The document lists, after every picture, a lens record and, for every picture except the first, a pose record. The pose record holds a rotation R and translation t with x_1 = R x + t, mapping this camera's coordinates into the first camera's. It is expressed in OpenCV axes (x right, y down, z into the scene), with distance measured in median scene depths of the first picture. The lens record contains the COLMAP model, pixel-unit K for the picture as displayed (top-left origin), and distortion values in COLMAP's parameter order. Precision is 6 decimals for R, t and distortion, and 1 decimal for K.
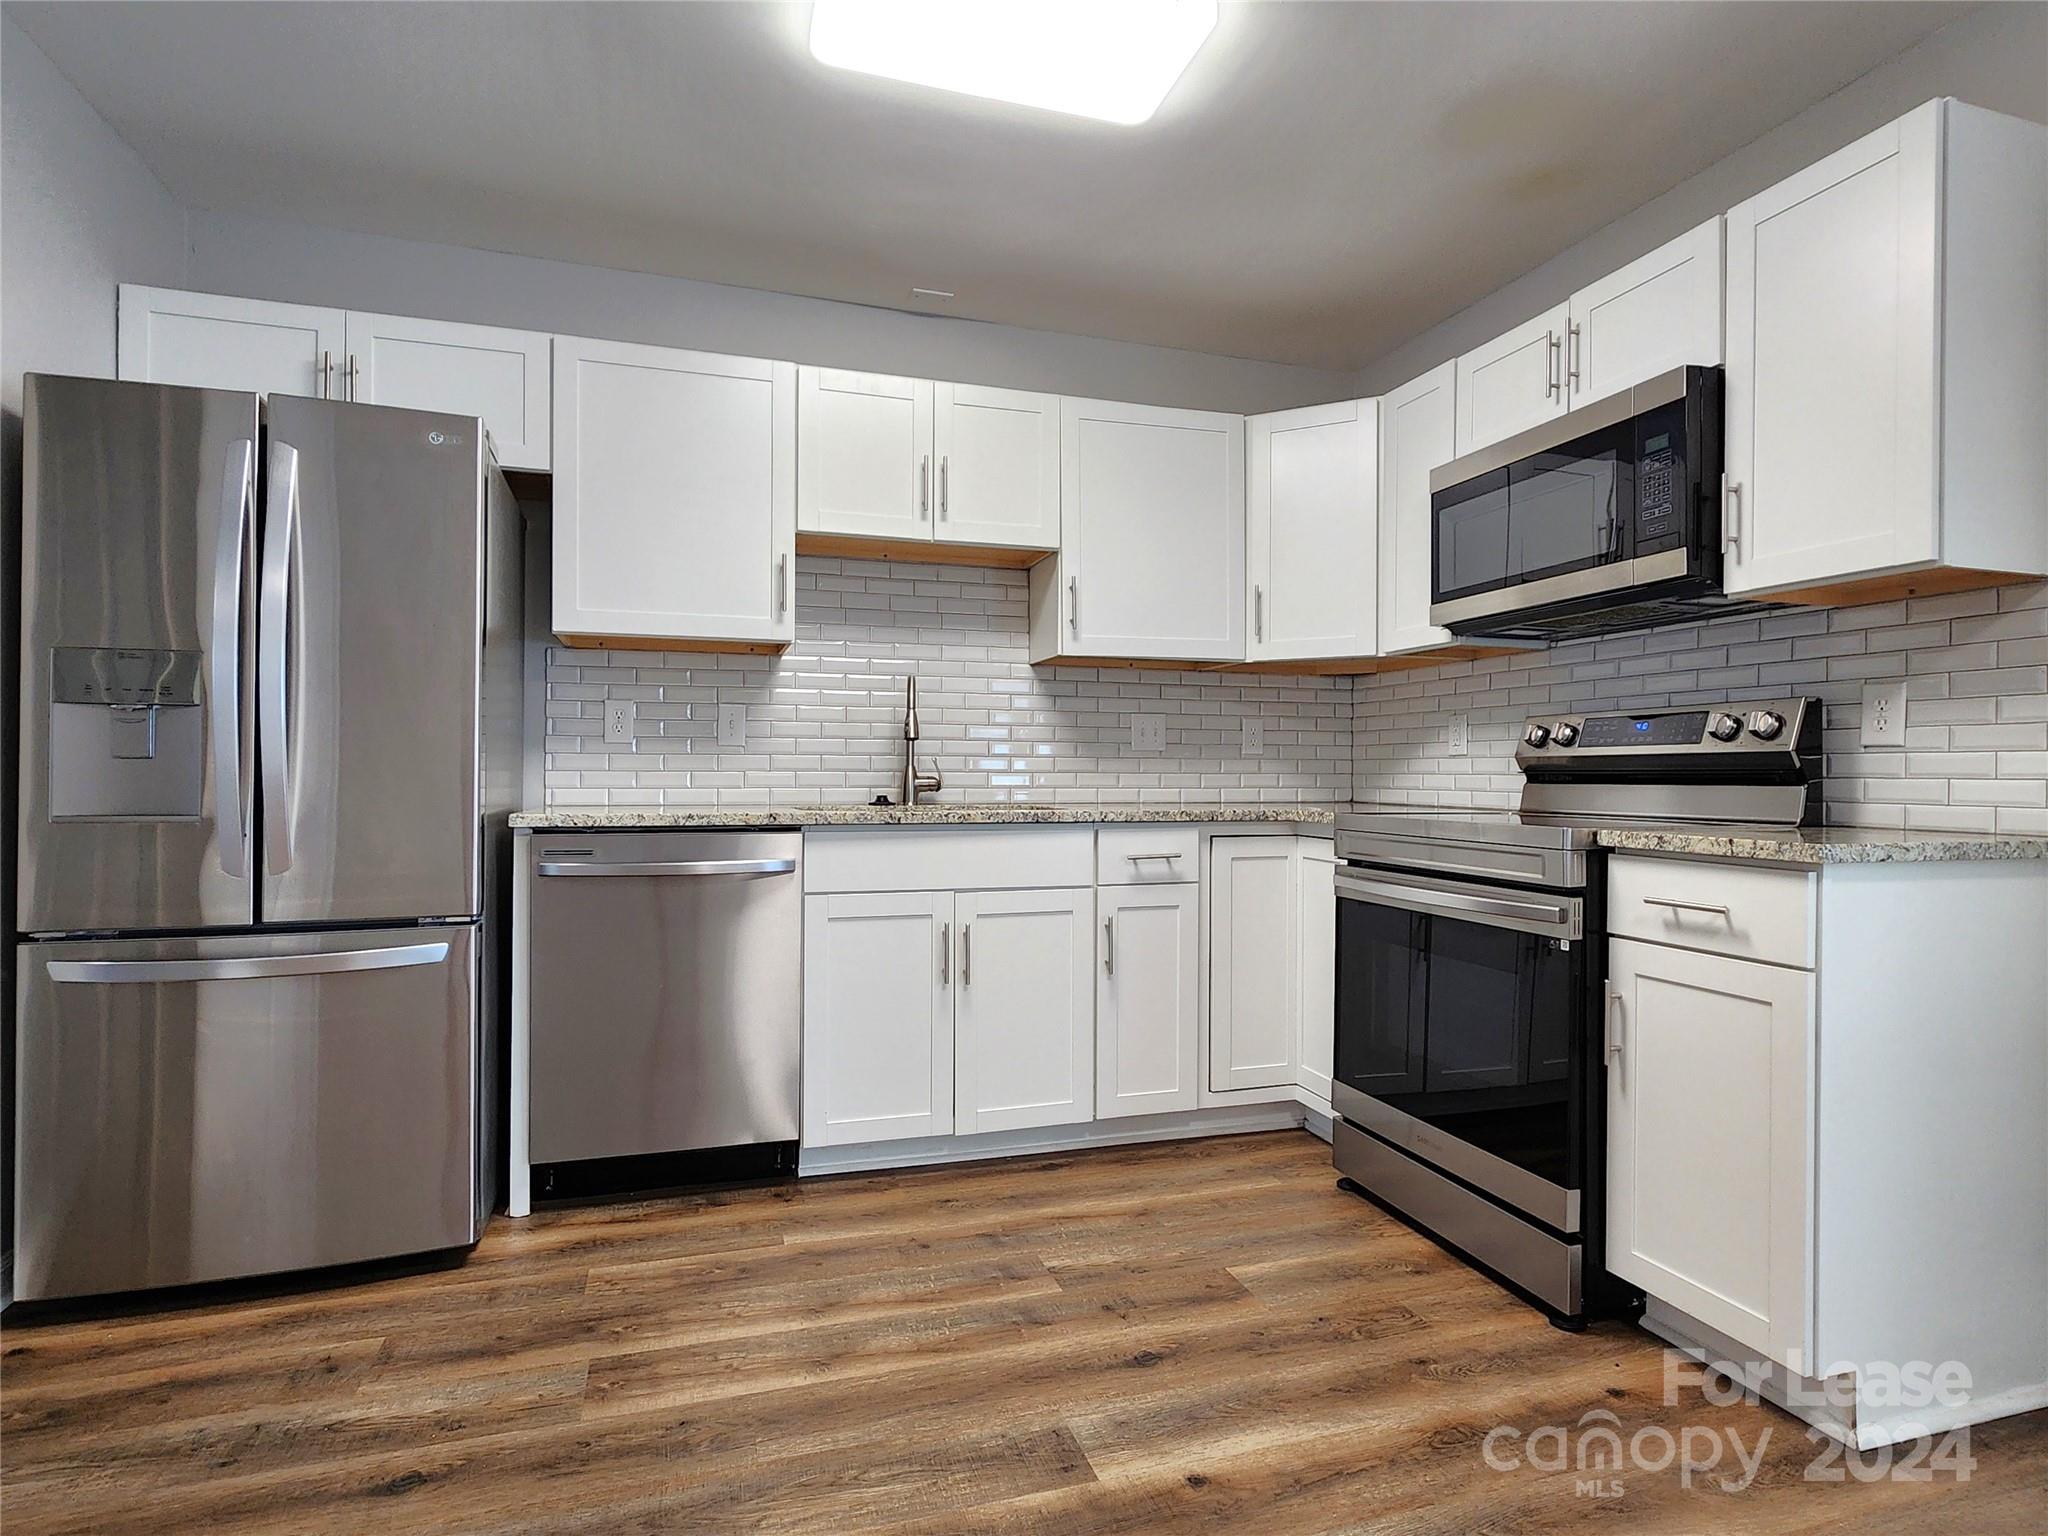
lens RADIAL K [[1067.7, 0, 1024.0], [0, 1067.7, 768.0], [0, 0, 1]] dist [0.002301, -0.000256]
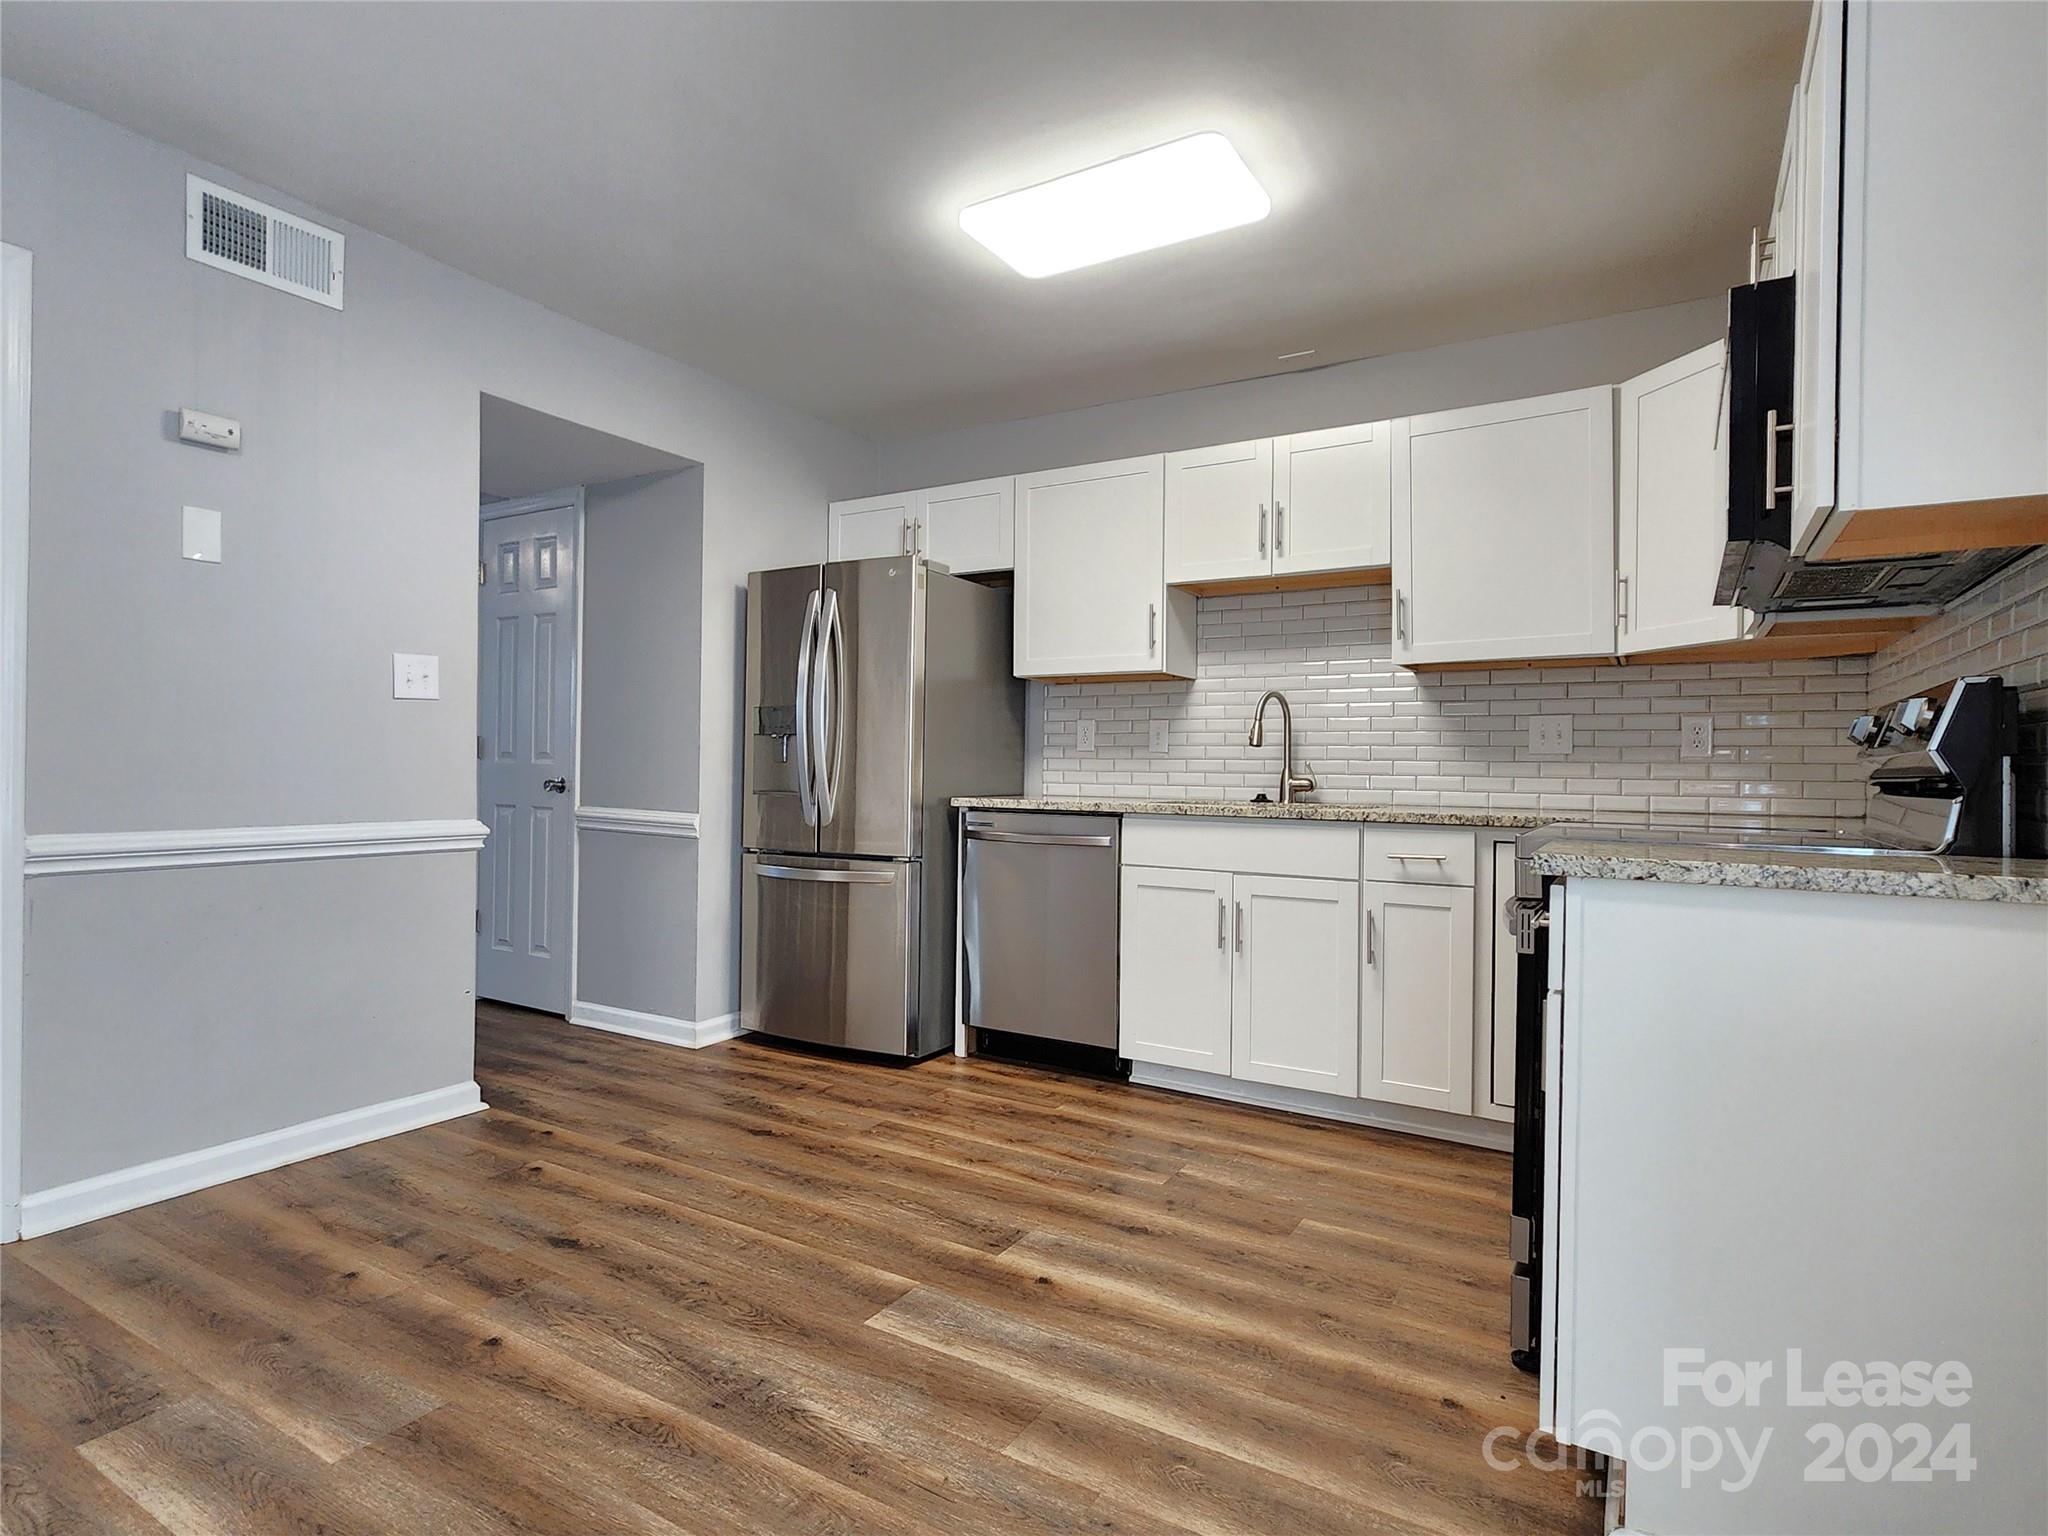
lens RADIAL K [[1064.5, 0, 1024.0], [0, 1064.5, 768.0], [0, 0, 1]] dist [0.003176, 0.000187]
pose [[0.667289, 0.003588, -0.744790, 0.643317], [-0.007063, 0.999974, -0.001510, 0.000954], [0.744765, 0.006268, 0.667297, 0.028026]]
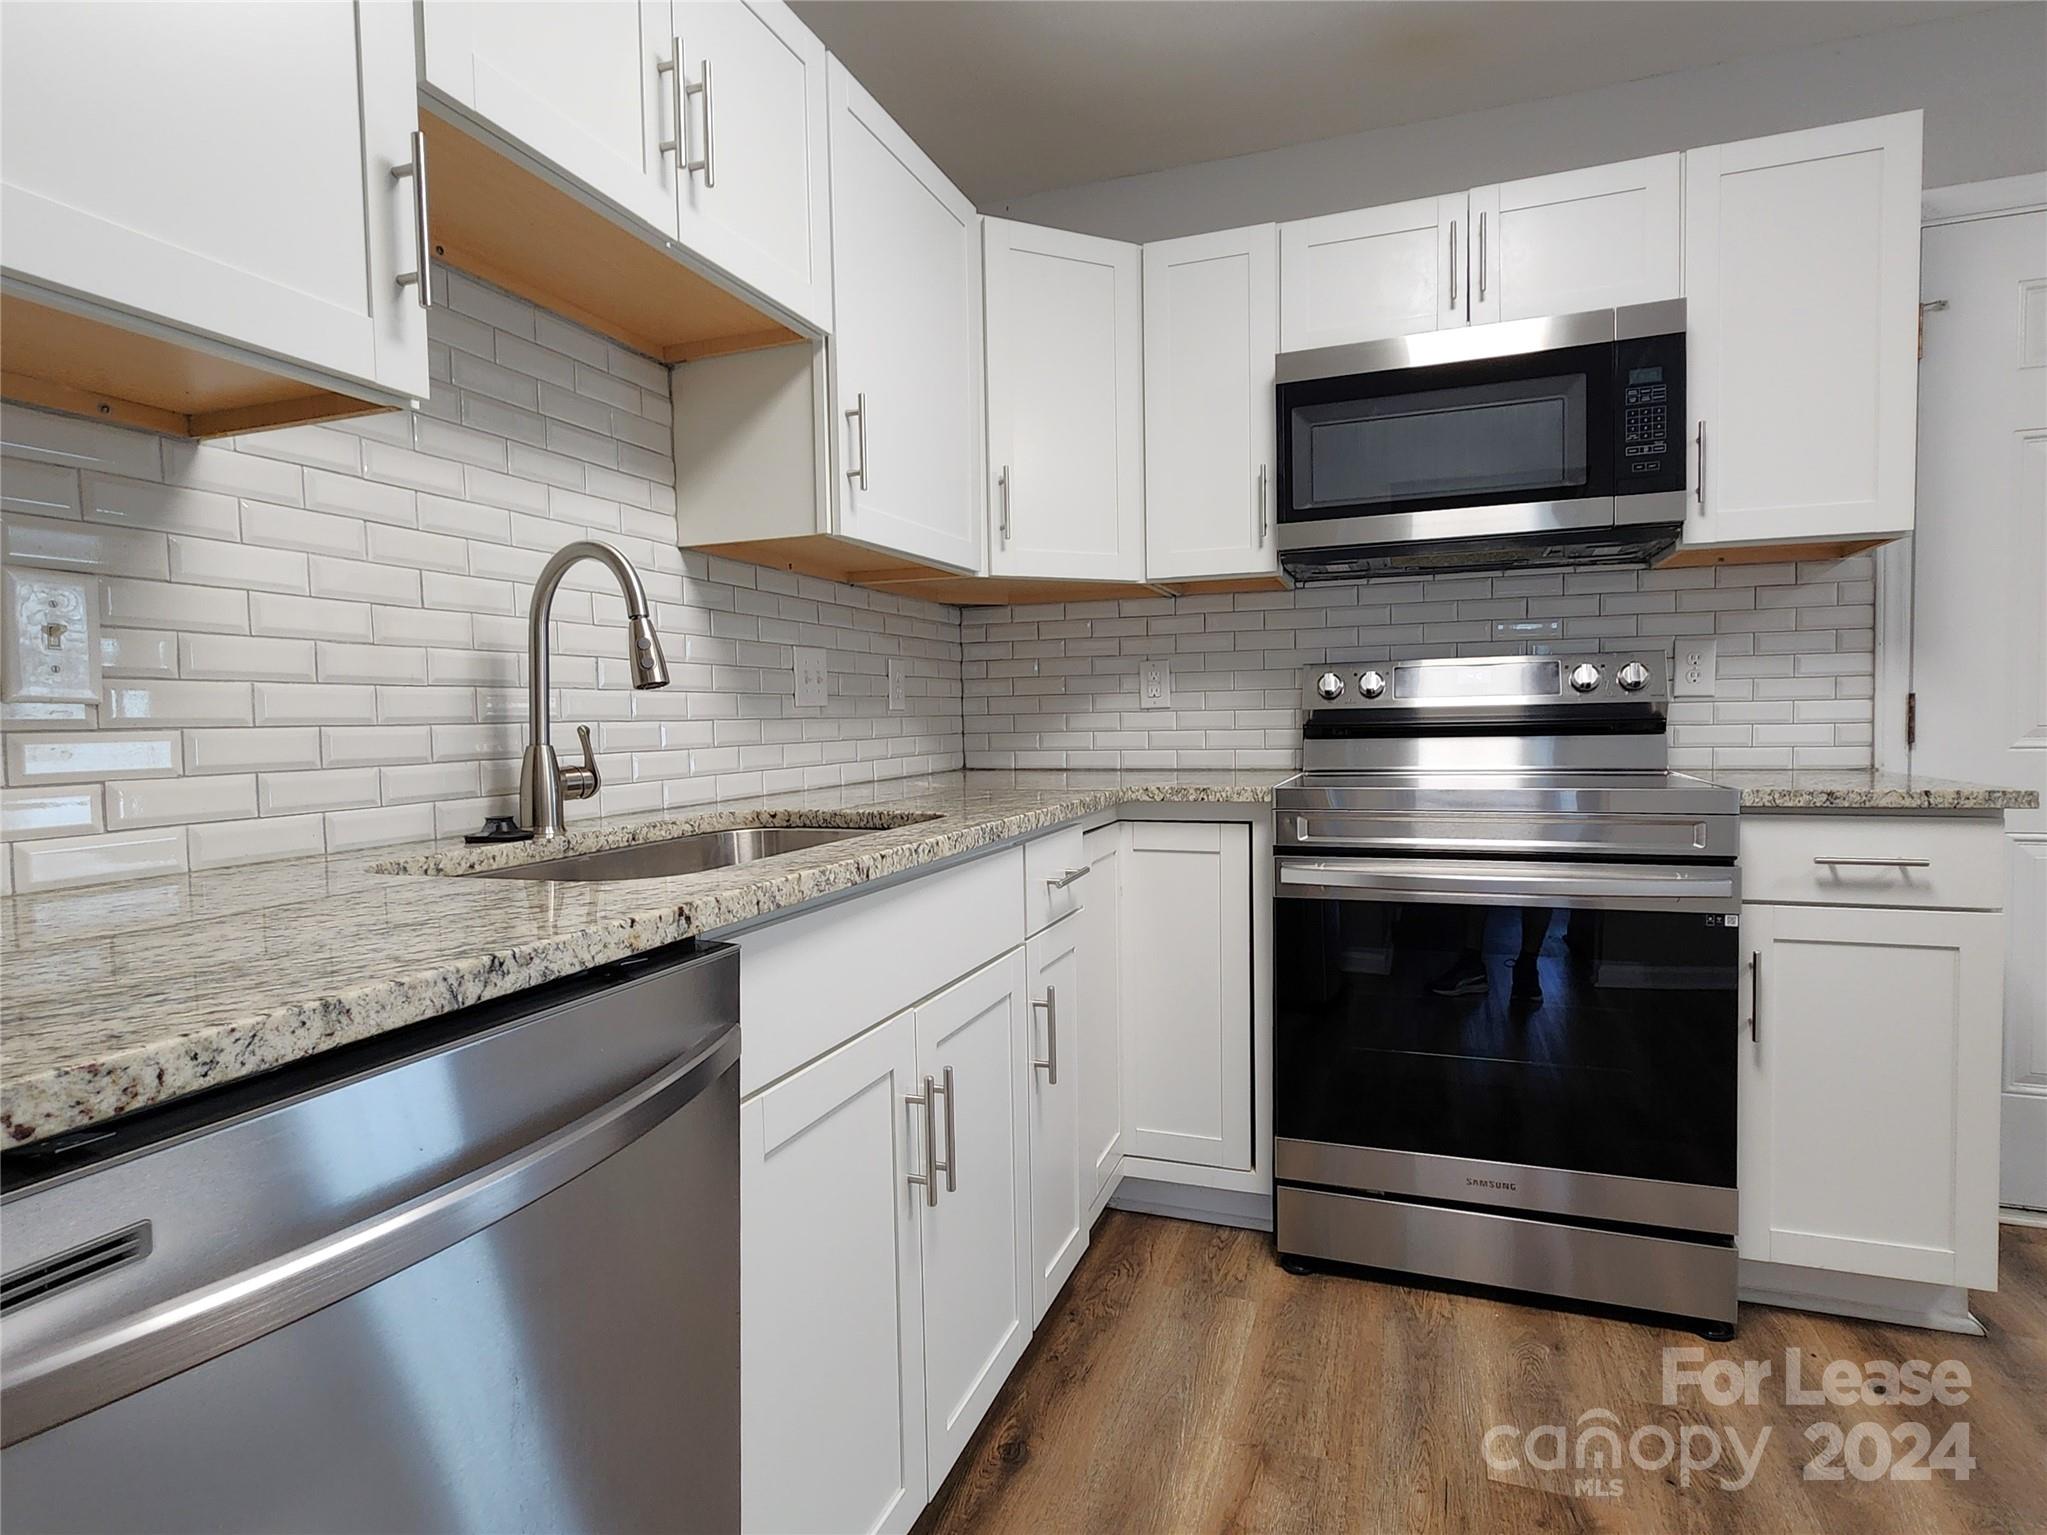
lens RADIAL K [[1089.2, 0, 1023.5], [0, 1089.2, 767.5], [0, 0, 1]] dist [-0.002166, -0.000666]
pose [[0.609808, -0.054156, 0.790697, -0.398274], [0.019188, 0.998379, 0.053583, -0.015559], [-0.792317, -0.017503, 0.609859, 0.645500]]
